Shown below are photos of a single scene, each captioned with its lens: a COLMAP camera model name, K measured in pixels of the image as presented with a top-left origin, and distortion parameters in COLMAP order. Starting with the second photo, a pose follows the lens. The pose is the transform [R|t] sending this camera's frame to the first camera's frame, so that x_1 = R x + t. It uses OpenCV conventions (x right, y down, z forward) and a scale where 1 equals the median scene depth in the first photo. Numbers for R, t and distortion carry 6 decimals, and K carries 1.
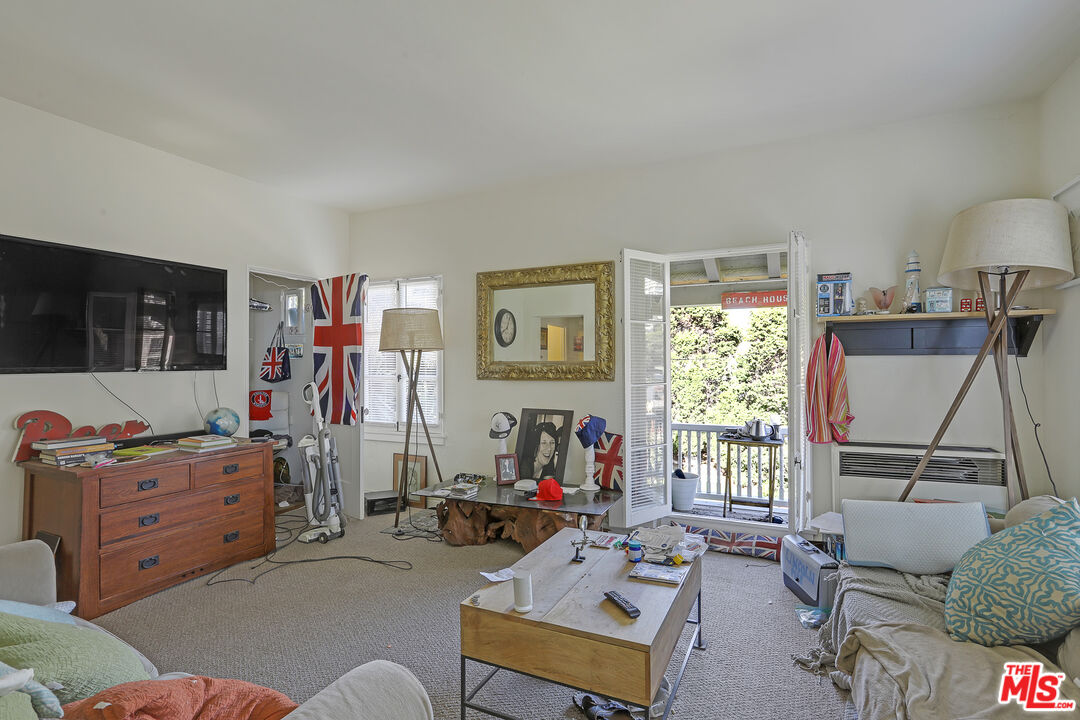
lens RADIAL K [[524.4, 0, 540.0], [0, 524.4, 360.0], [0, 0, 1]] dist [-0.003086, -0.000029]
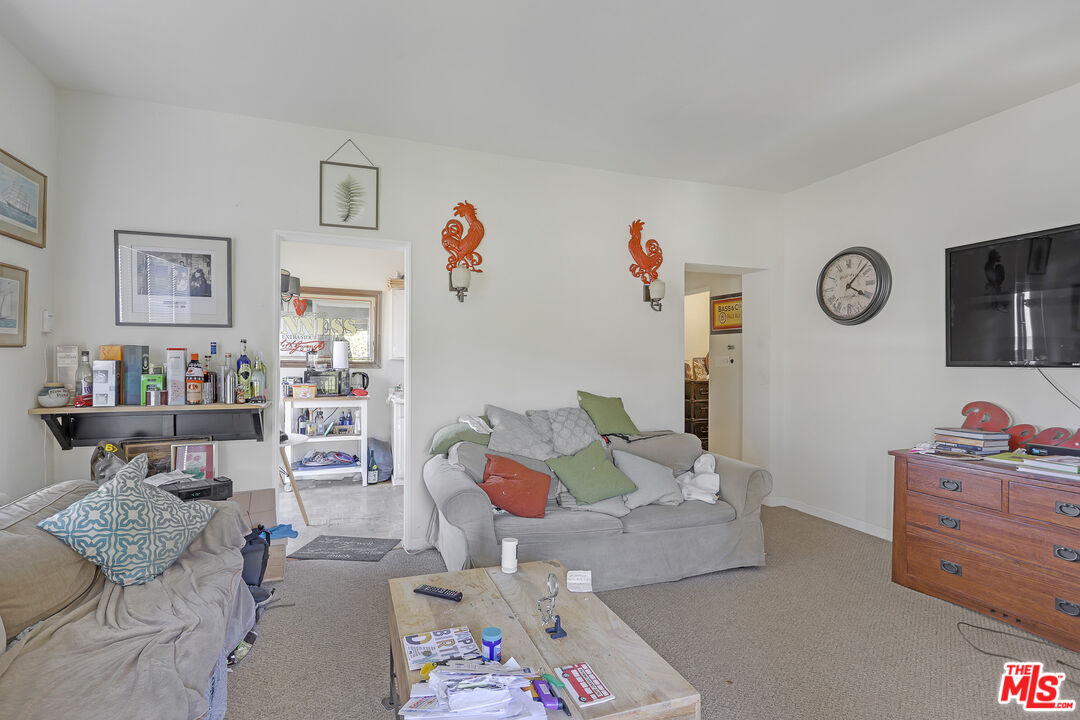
lens RADIAL K [[521.9, 0, 533.1], [0, 521.9, 355.4], [0, 0, 1]] dist [-0.002055, 0.000713]
pose [[-0.709905, -0.003198, -0.704291, 0.329308], [0.006497, 0.999917, -0.011088, 0.005882], [0.704268, -0.012447, -0.709825, 0.820821]]
